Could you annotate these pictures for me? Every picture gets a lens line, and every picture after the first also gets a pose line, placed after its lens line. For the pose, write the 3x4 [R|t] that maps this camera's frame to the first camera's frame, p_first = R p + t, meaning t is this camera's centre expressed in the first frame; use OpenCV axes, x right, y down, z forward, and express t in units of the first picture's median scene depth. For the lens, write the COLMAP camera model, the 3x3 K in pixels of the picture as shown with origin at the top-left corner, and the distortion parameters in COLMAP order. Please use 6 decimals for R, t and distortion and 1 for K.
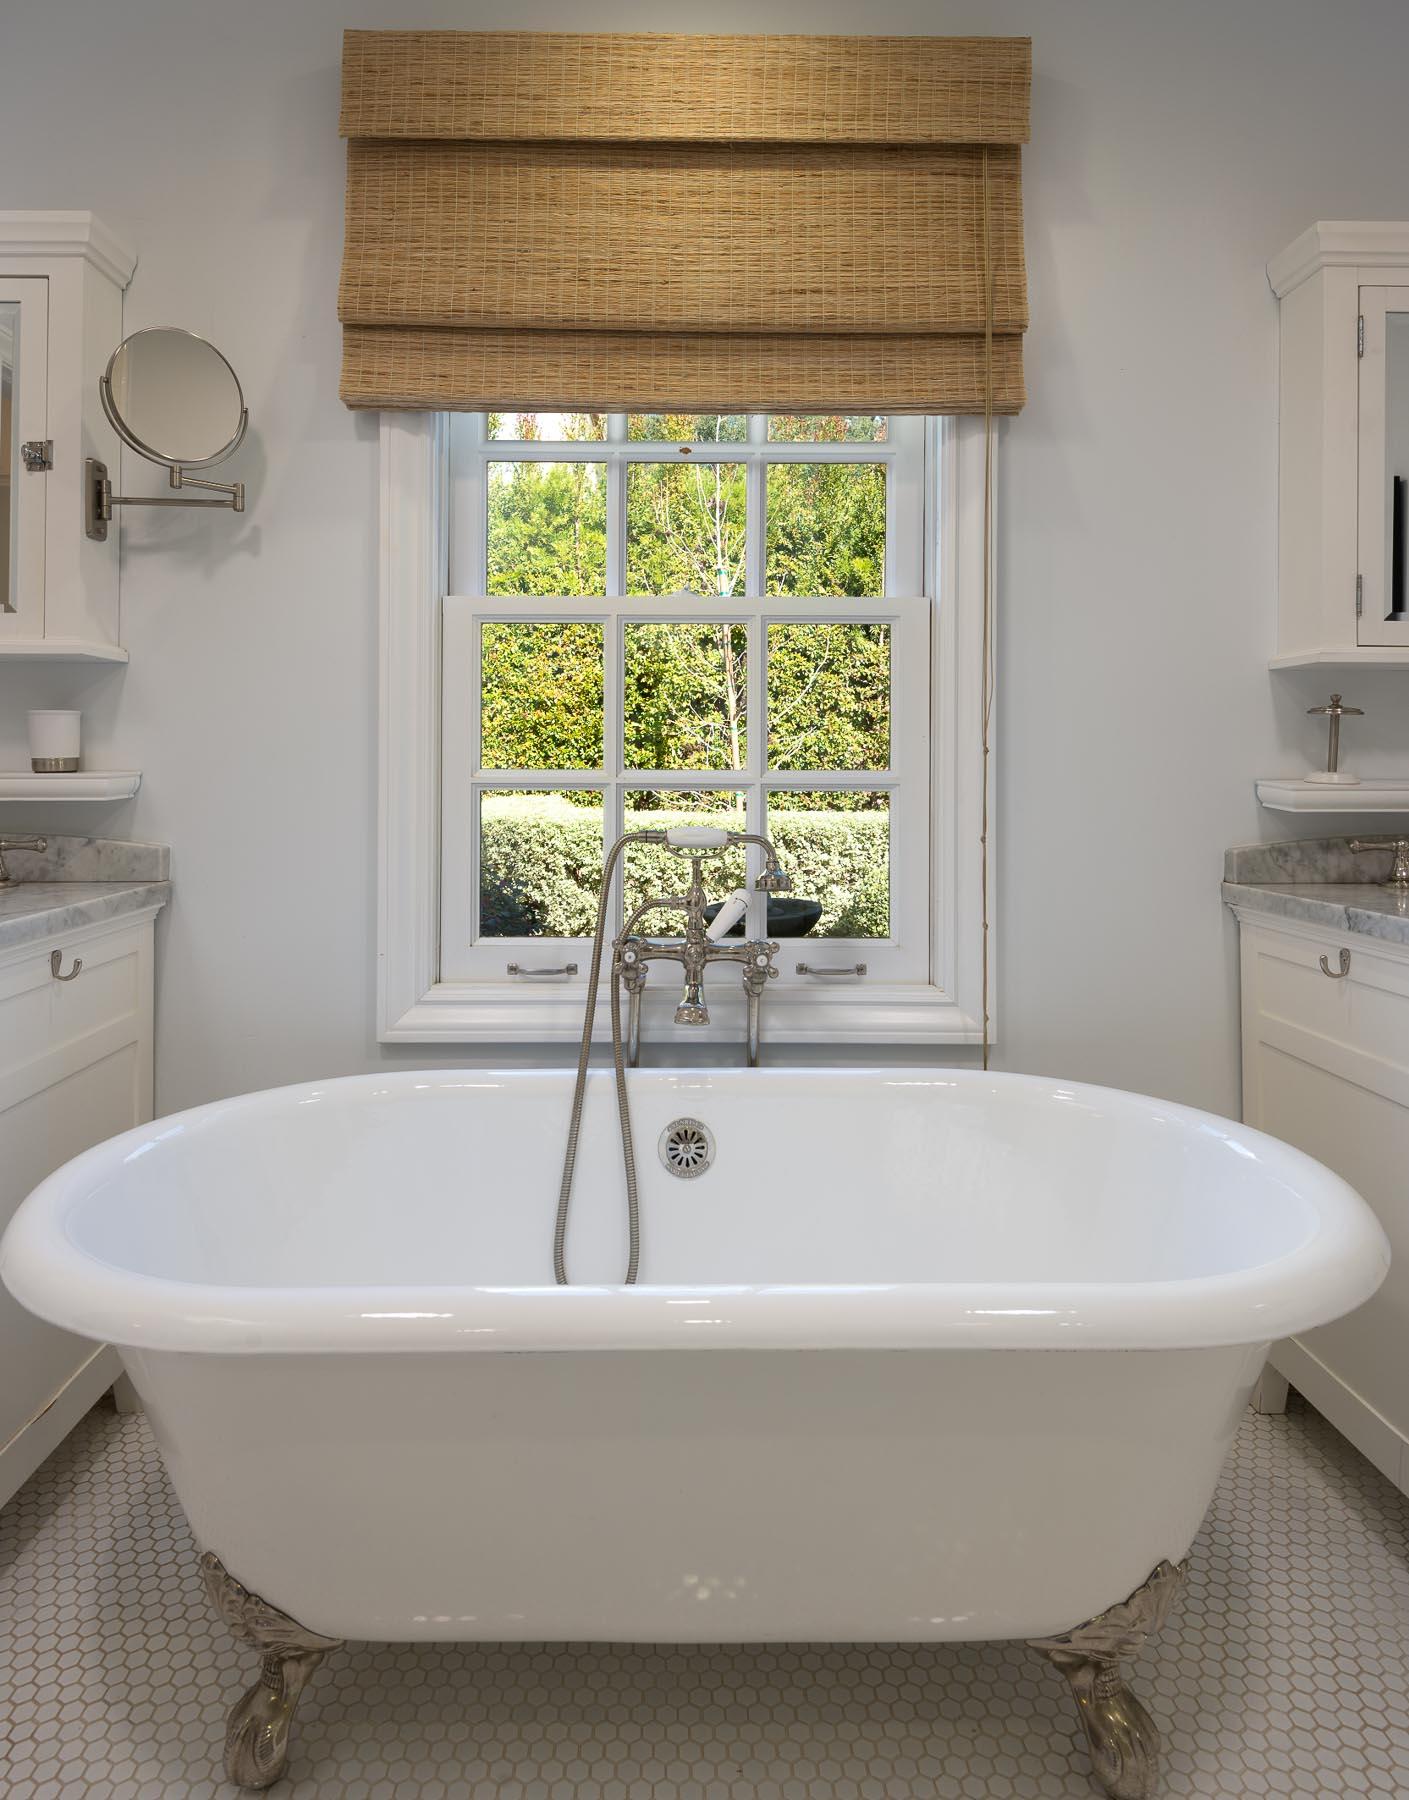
lens RADIAL K [[1025.8, 0, 701.4], [0, 1025.8, 759.8], [0, 0, 1]] dist [-0.000189, -0.001033]
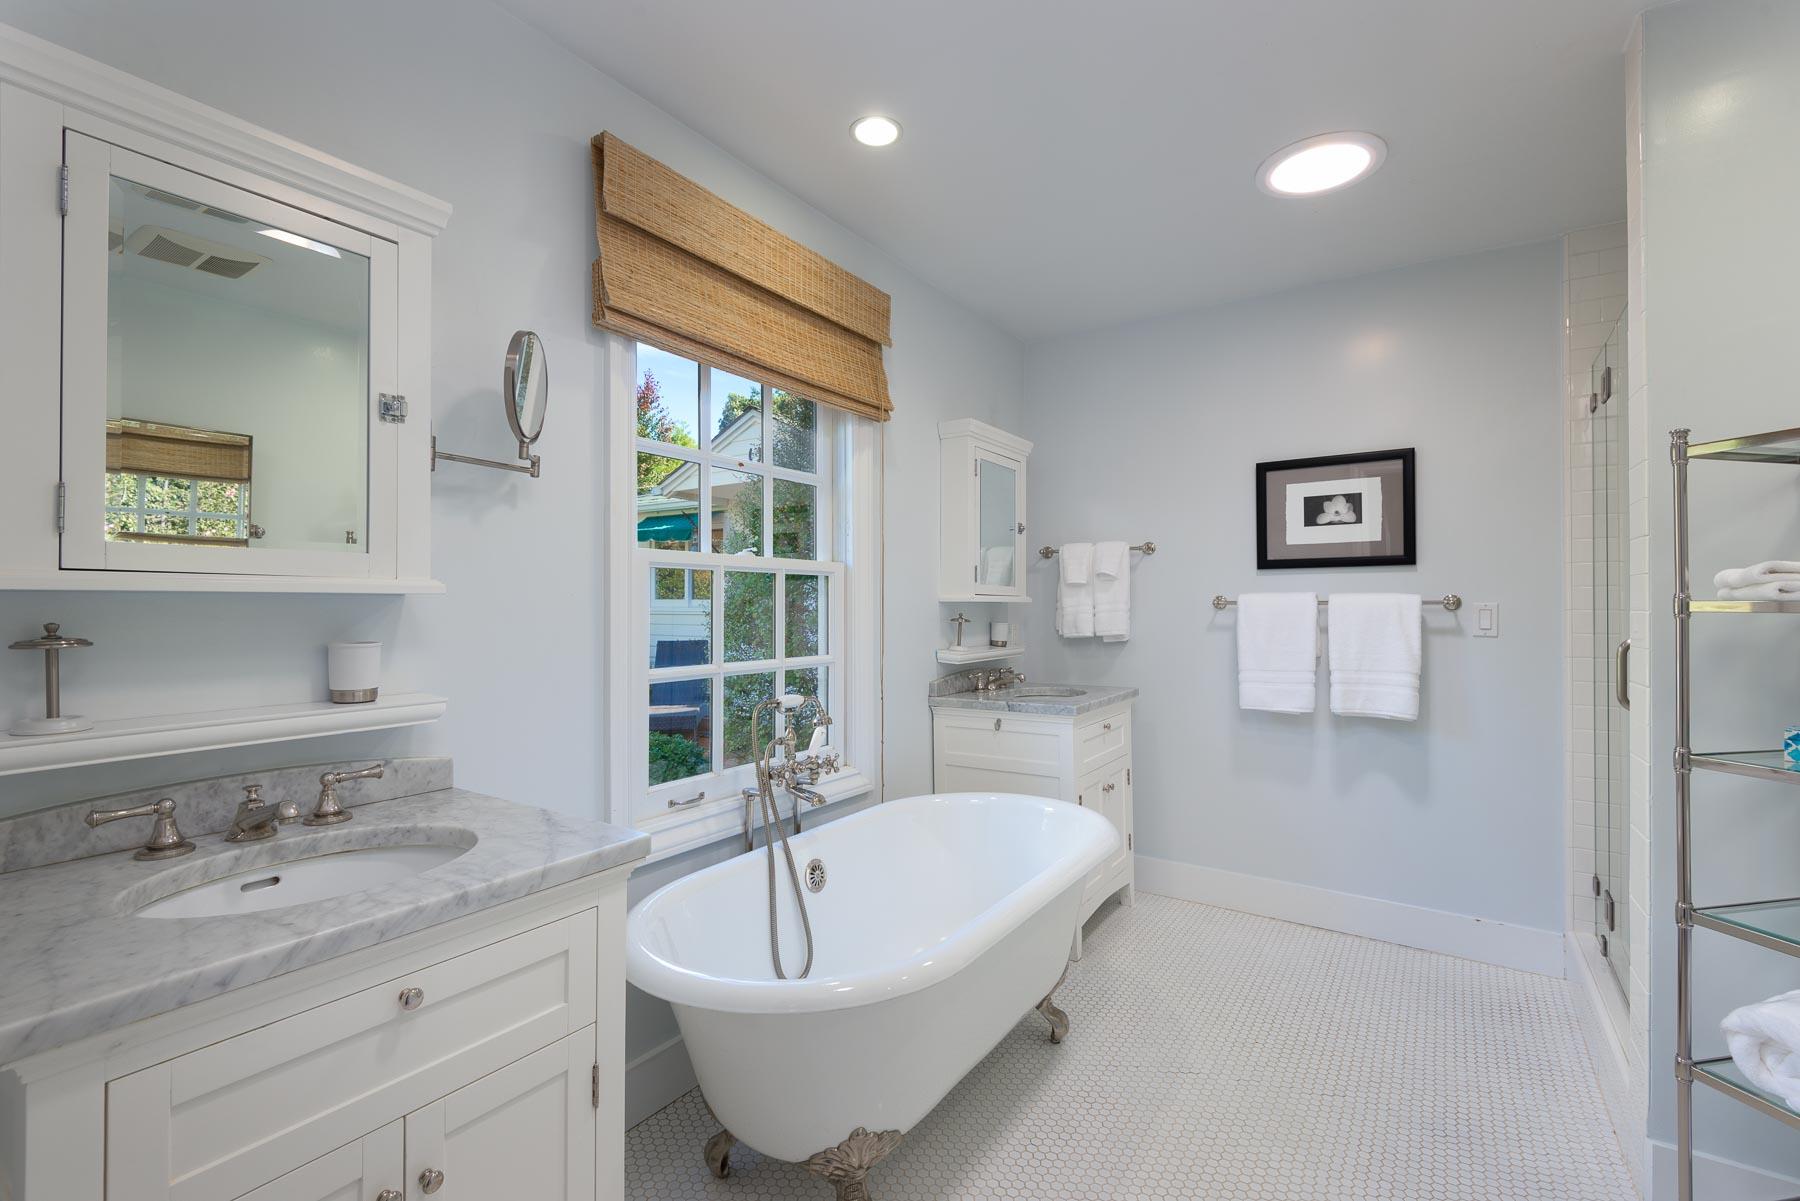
lens RADIAL K [[826.2, 0, 900.0], [0, 826.2, 600.5], [0, 0, 1]] dist [0.018477, -0.000258]
pose [[0.544384, -0.000285, 0.838836, -1.060288], [0.000039, 1.000000, 0.000314, -0.093463], [-0.838836, -0.000138, 0.544384, 0.077730]]
